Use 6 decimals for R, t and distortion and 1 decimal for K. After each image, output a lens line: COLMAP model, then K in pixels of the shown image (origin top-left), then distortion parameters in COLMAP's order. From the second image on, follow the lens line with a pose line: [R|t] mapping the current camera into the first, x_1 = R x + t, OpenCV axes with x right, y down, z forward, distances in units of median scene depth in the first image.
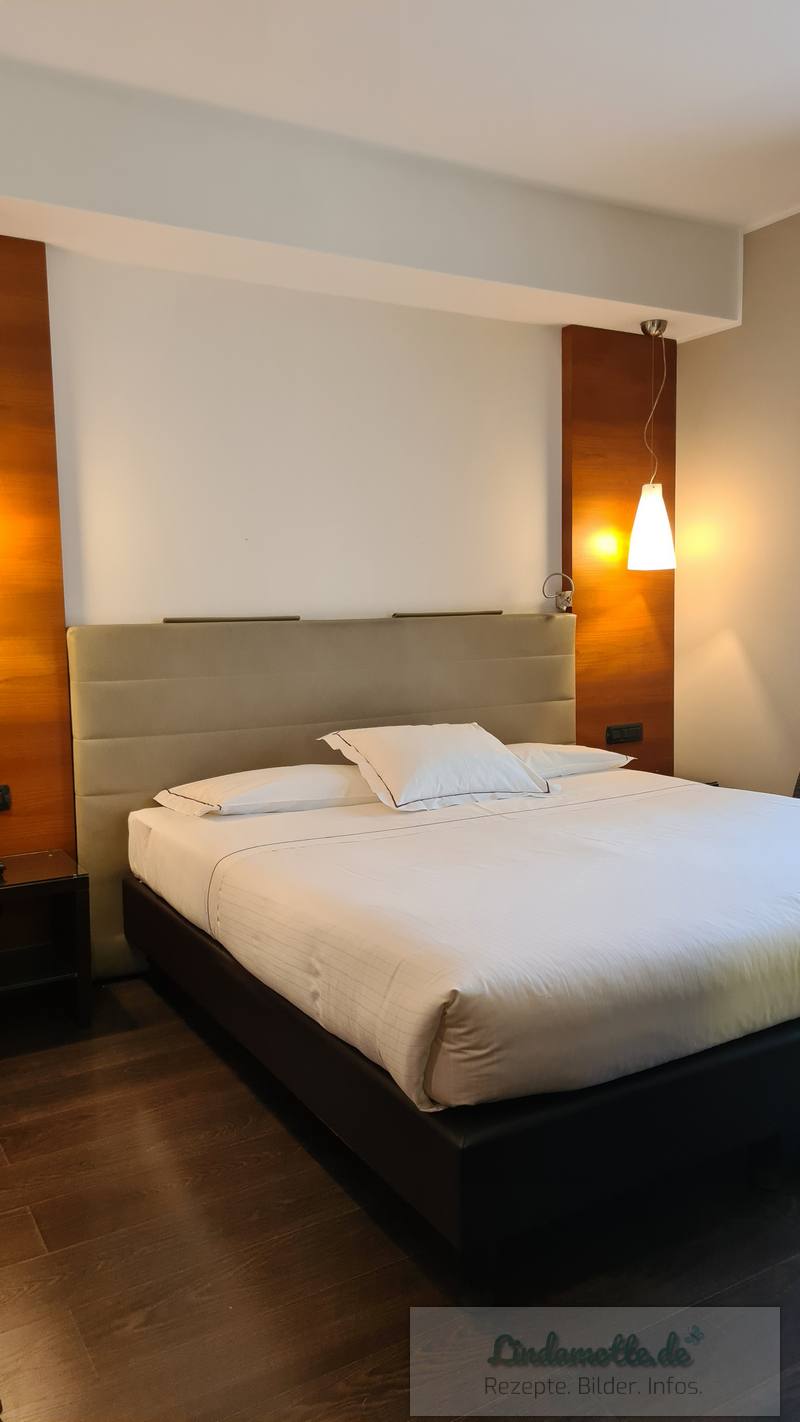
lens RADIAL K [[1073.9, 0, 407.8], [0, 1073.9, 697.6], [0, 0, 1]] dist [0.039370, 0.001331]
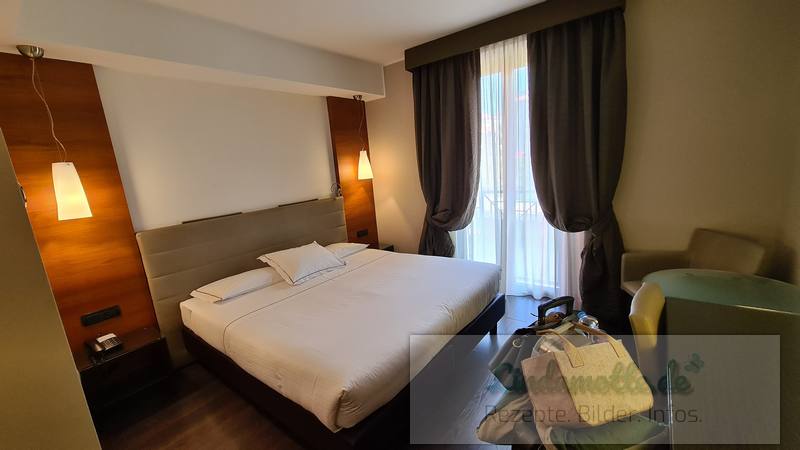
lens RADIAL K [[324.5, 0, 400.0], [0, 324.5, 225.0], [0, 0, 1]] dist [-0.000779, -0.000051]
pose [[0.926768, -0.130904, 0.352087, -0.029244], [0.097839, 0.989082, 0.110200, -0.106332], [-0.362669, -0.067681, 0.929457, 0.139192]]
